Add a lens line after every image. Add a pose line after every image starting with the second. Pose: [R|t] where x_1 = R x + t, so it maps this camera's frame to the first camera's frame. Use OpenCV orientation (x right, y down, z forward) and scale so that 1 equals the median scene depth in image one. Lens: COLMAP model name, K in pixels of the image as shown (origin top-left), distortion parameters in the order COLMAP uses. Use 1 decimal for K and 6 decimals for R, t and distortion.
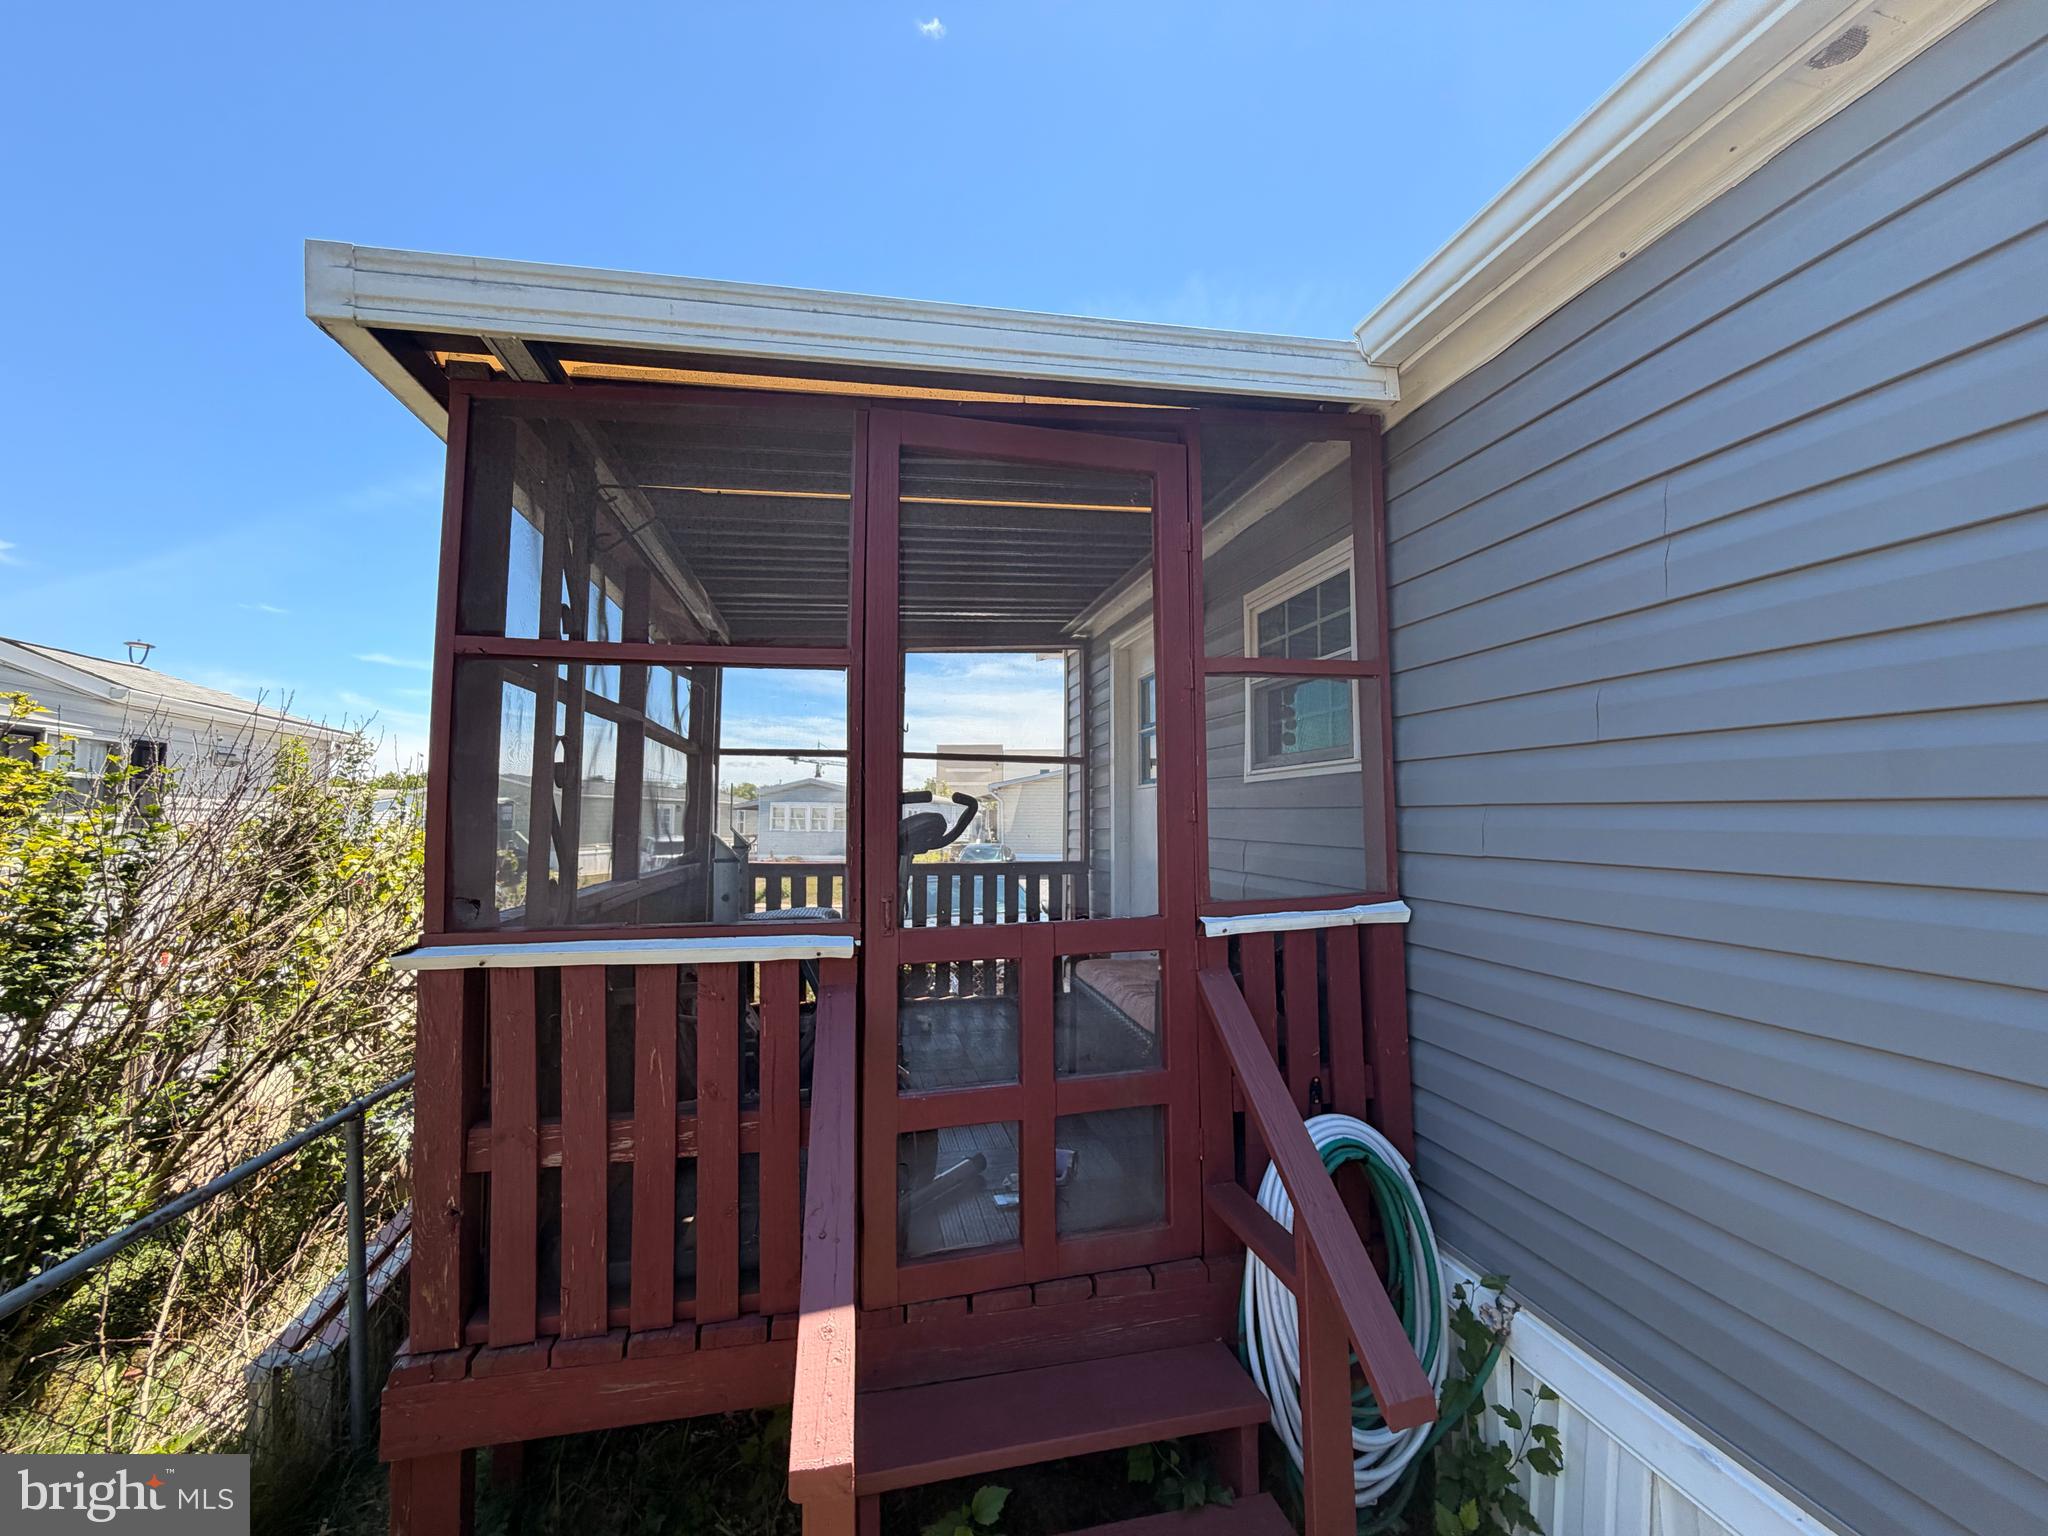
lens RADIAL K [[824.1, 0, 1021.9], [0, 824.1, 765.4], [0, 0, 1]] dist [-0.001973, 0.000683]
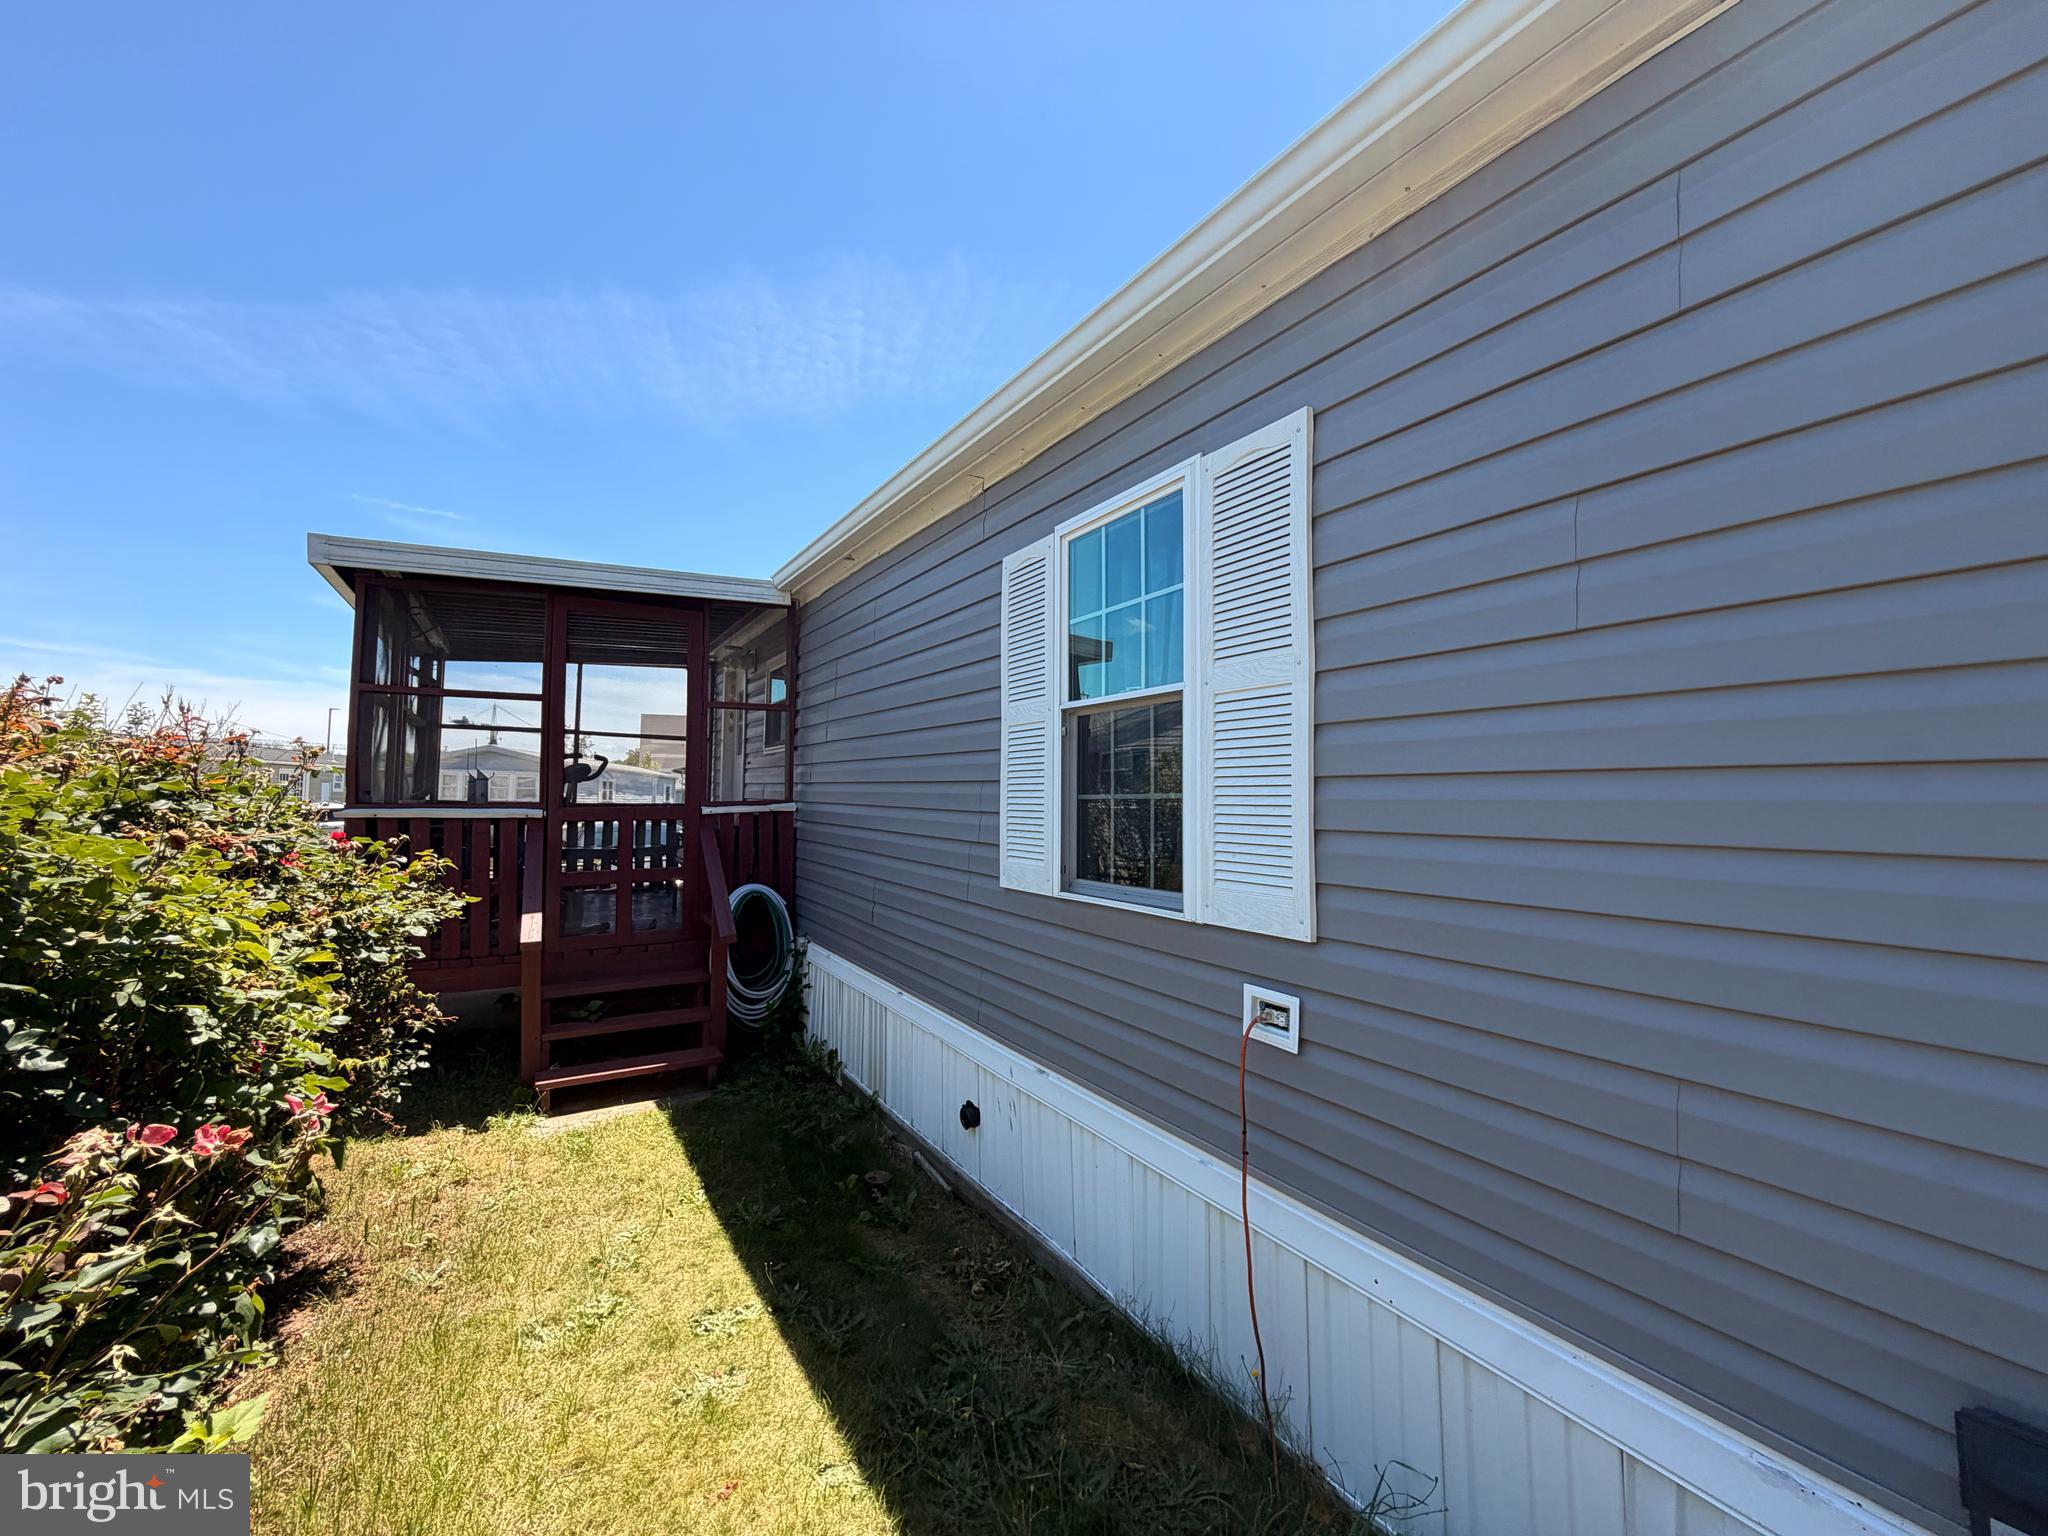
lens RADIAL K [[824.1, 0, 1029.6], [0, 824.1, 766.0], [0, 0, 1]] dist [-0.001973, 0.000683]
pose [[0.943389, 0.020126, 0.331078, 0.330555], [-0.029333, 0.999309, 0.022836, -0.024463], [-0.330389, -0.031255, 0.943327, -1.691433]]
